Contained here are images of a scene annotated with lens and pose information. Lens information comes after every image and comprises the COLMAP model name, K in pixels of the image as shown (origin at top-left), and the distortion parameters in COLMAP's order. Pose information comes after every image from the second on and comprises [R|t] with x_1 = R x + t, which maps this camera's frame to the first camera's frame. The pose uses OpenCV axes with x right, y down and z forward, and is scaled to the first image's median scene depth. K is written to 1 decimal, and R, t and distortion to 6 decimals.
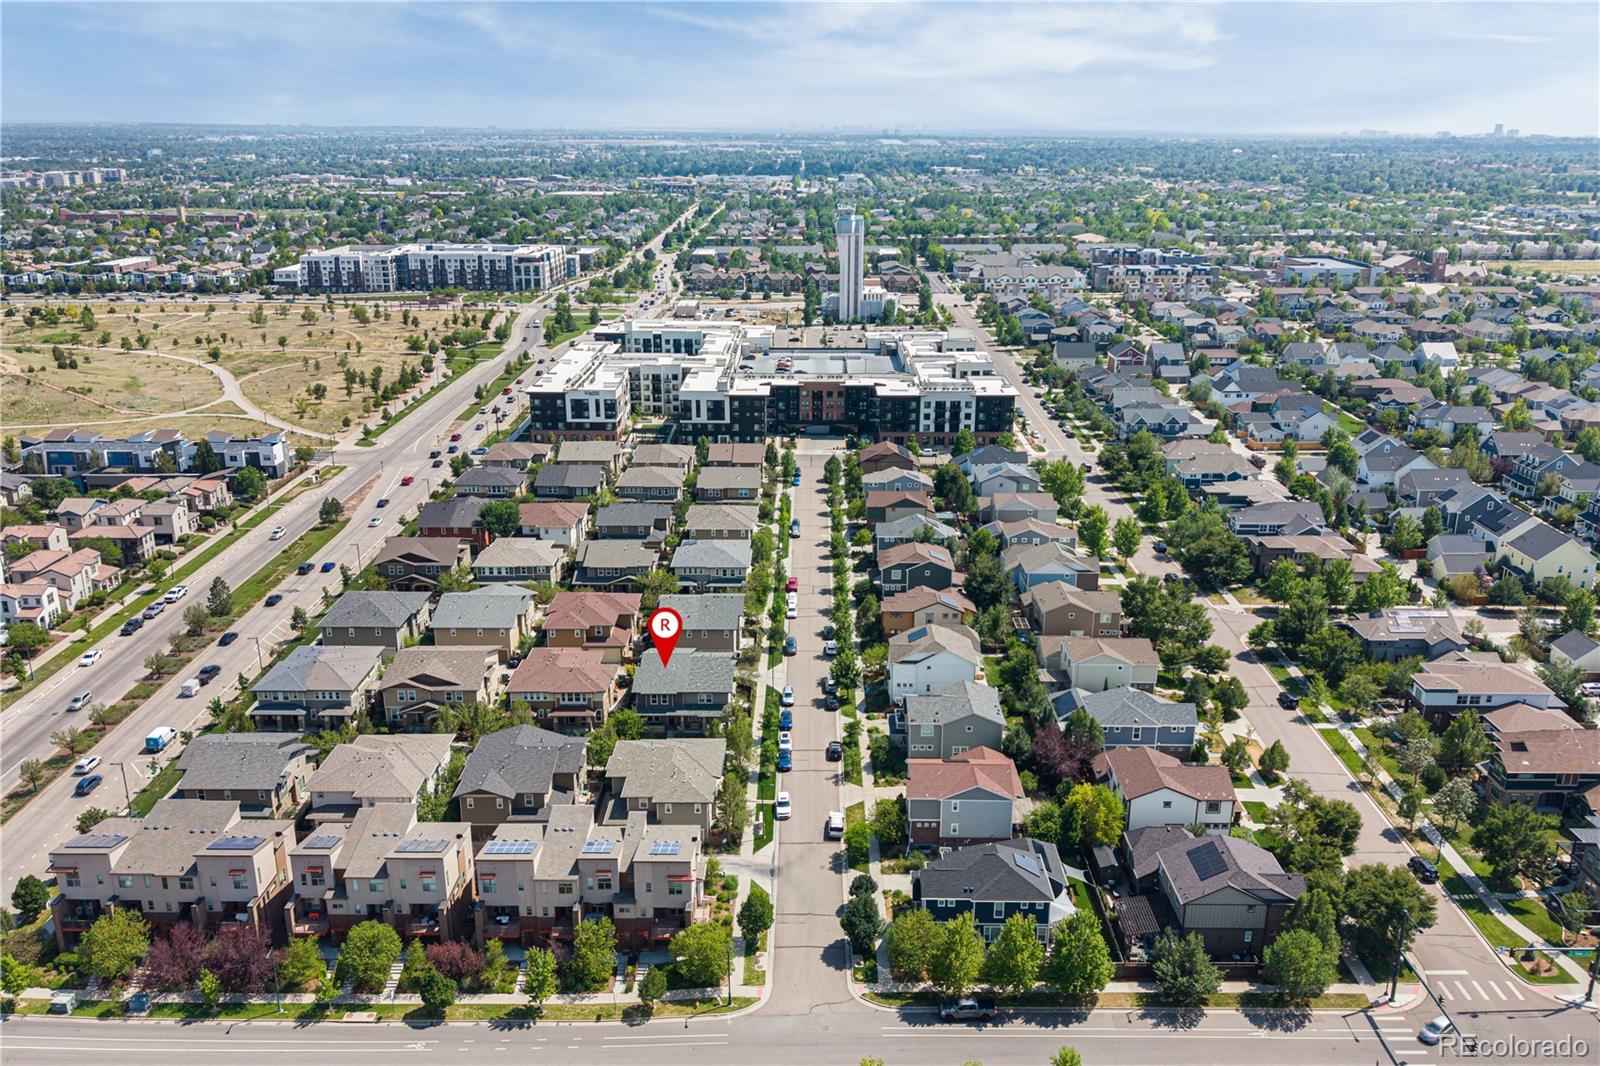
lens RADIAL K [[1266.6, 0, 797.8], [0, 1266.6, 539.1], [0, 0, 1]] dist [0.014491, -0.006484]
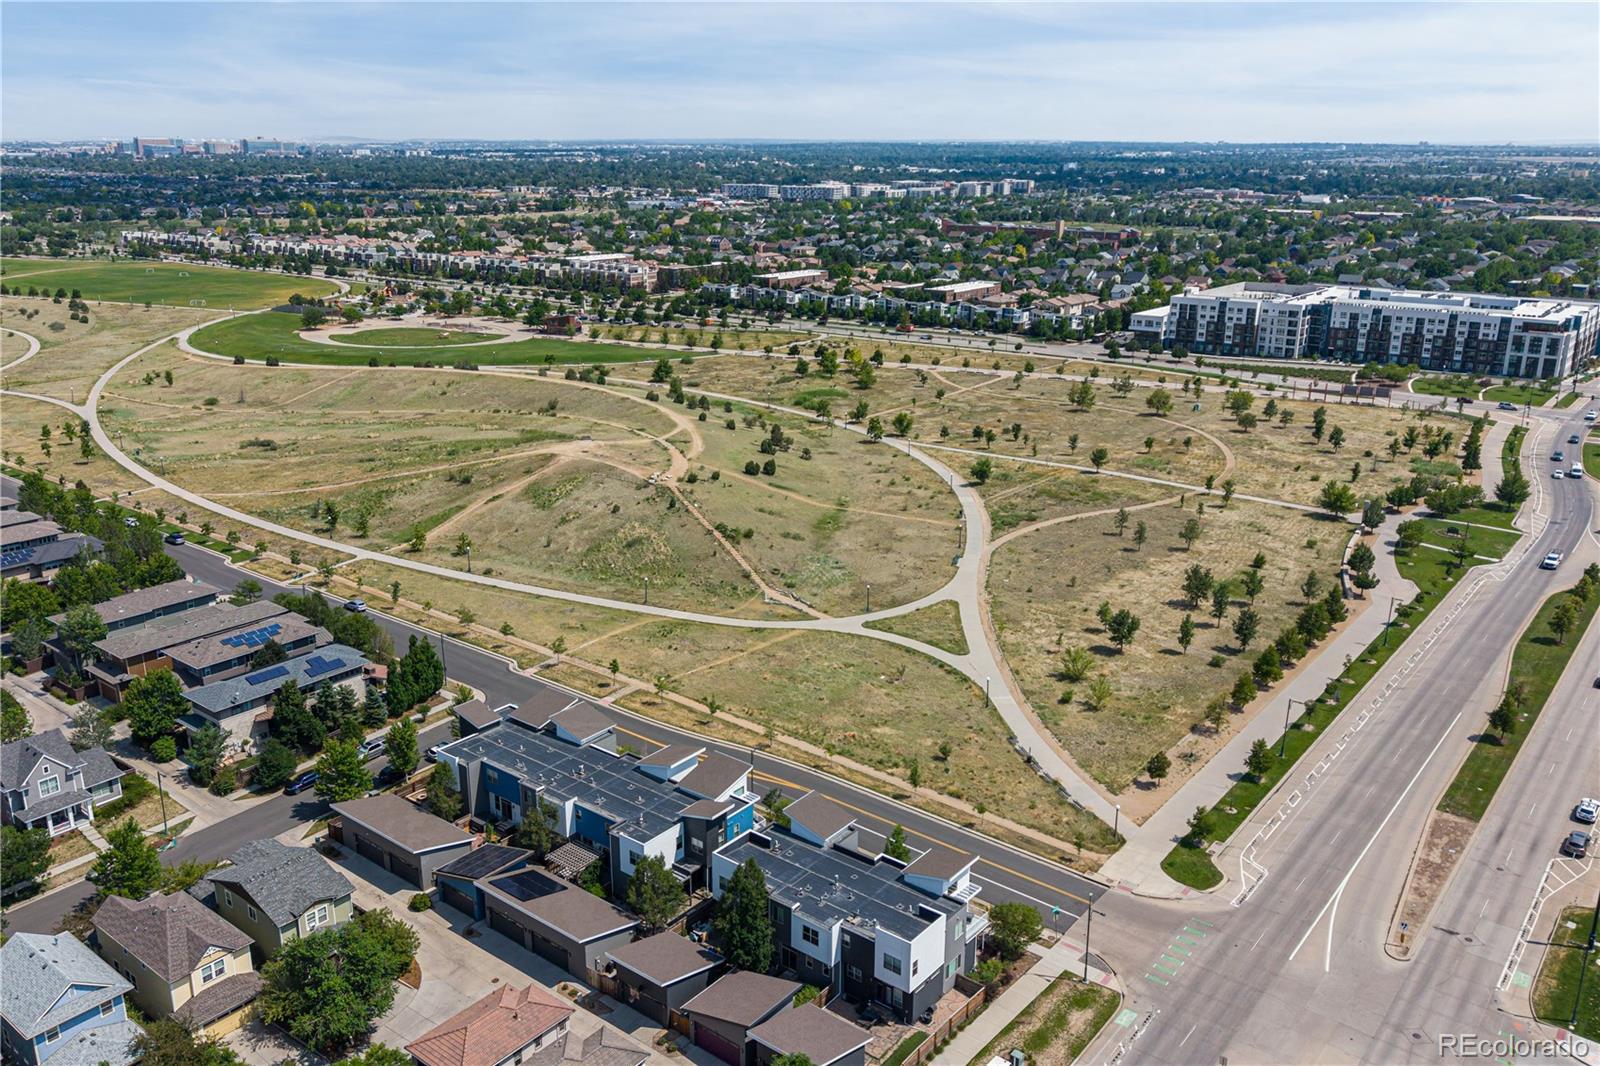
lens RADIAL K [[1266.6, 0, 793.9], [0, 1266.6, 526.7], [0, 0, 1]] dist [0.014491, -0.006484]
pose [[0.786427, 0.177280, -0.591697, -0.118031], [-0.190480, 0.980847, 0.040707, -0.085736], [0.587580, 0.080693, 0.805132, 0.320409]]
